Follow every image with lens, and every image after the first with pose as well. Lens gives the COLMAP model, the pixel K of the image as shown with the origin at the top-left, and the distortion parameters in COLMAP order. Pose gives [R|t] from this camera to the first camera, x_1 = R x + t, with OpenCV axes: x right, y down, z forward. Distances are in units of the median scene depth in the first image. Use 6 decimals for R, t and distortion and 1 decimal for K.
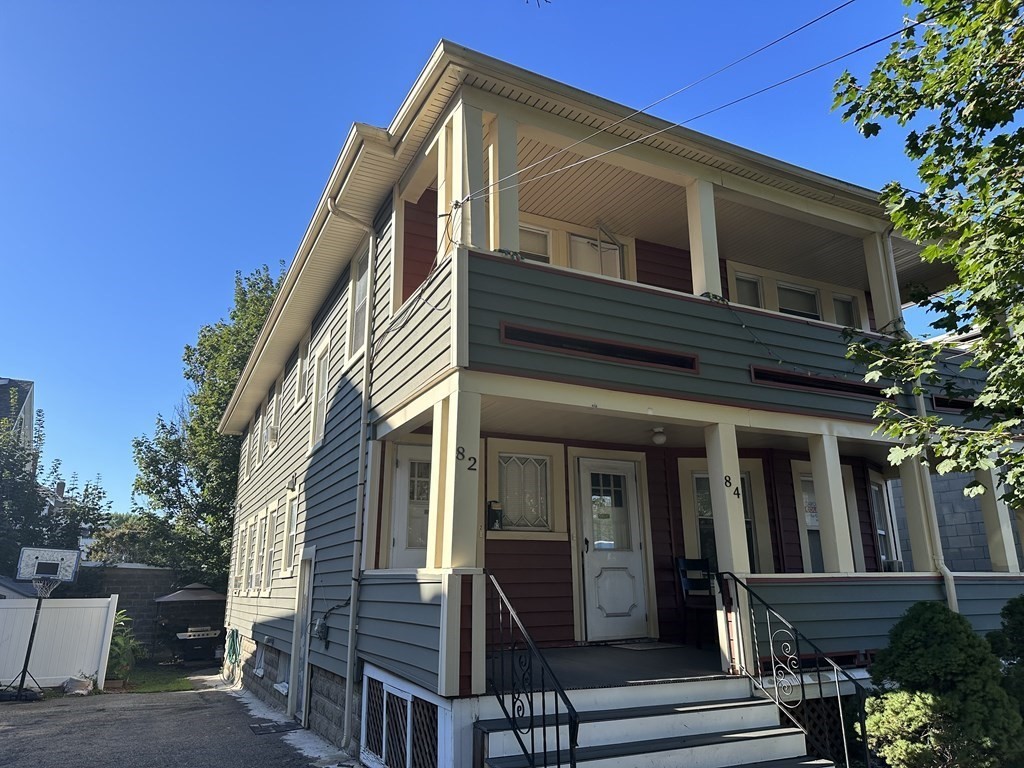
lens RADIAL K [[704.7, 0, 492.9], [0, 704.7, 407.7], [0, 0, 1]] dist [0.097676, -0.134709]
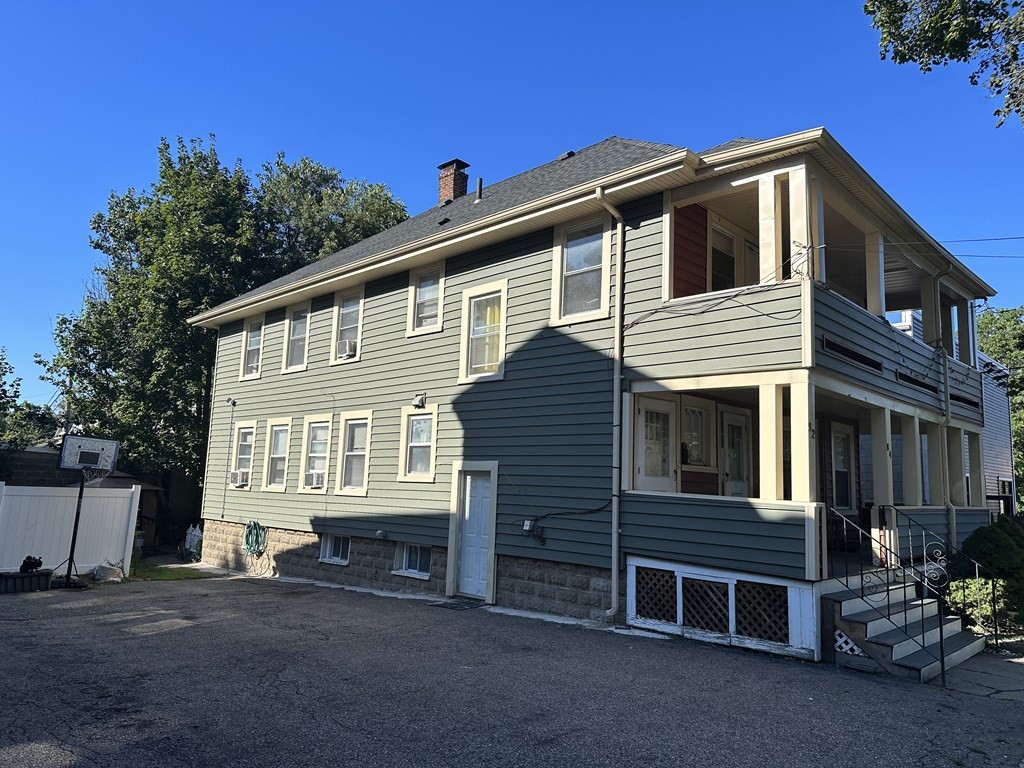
lens RADIAL K [[704.7, 0, 492.9], [0, 704.7, 407.7], [0, 0, 1]] dist [0.097676, -0.134709]
pose [[0.946105, 0.075980, 0.314821, -0.835437], [-0.119553, 0.985369, 0.121472, -0.055778], [-0.300986, -0.152563, 0.941346, -0.151777]]
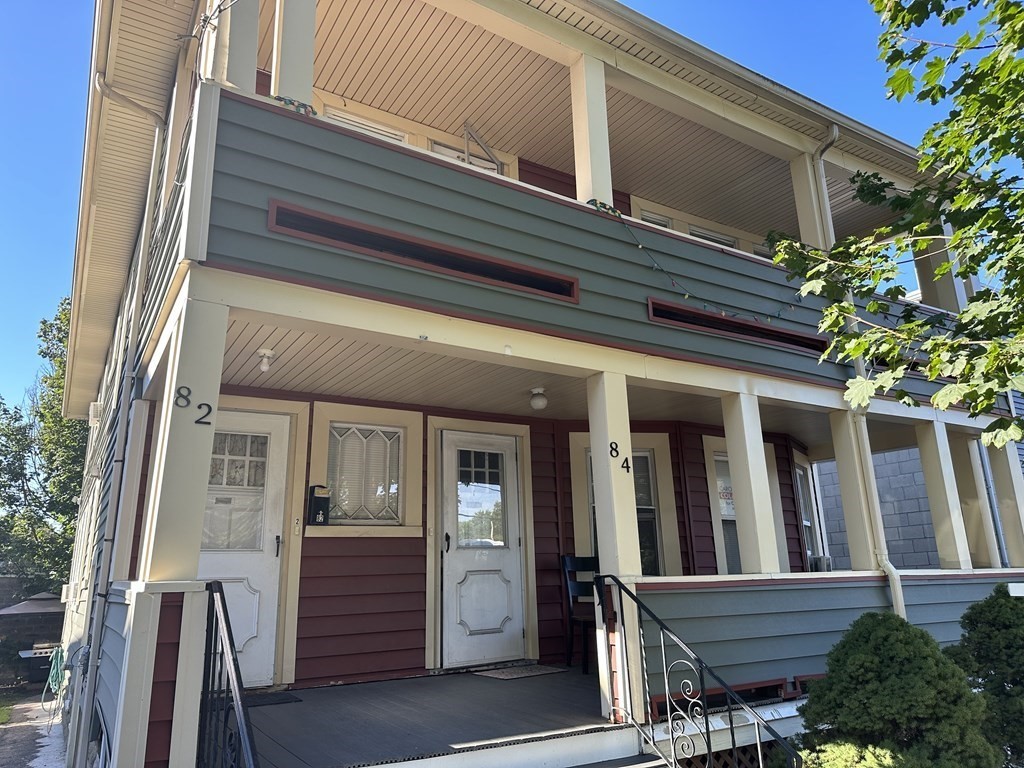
lens RADIAL K [[704.7, 0, 492.9], [0, 704.7, 407.7], [0, 0, 1]] dist [0.097676, -0.134709]
pose [[0.995367, 0.006237, 0.095943, 0.121011], [-0.006291, 0.999980, 0.000267, 0.053507], [-0.095939, -0.000870, 0.995387, 0.258688]]
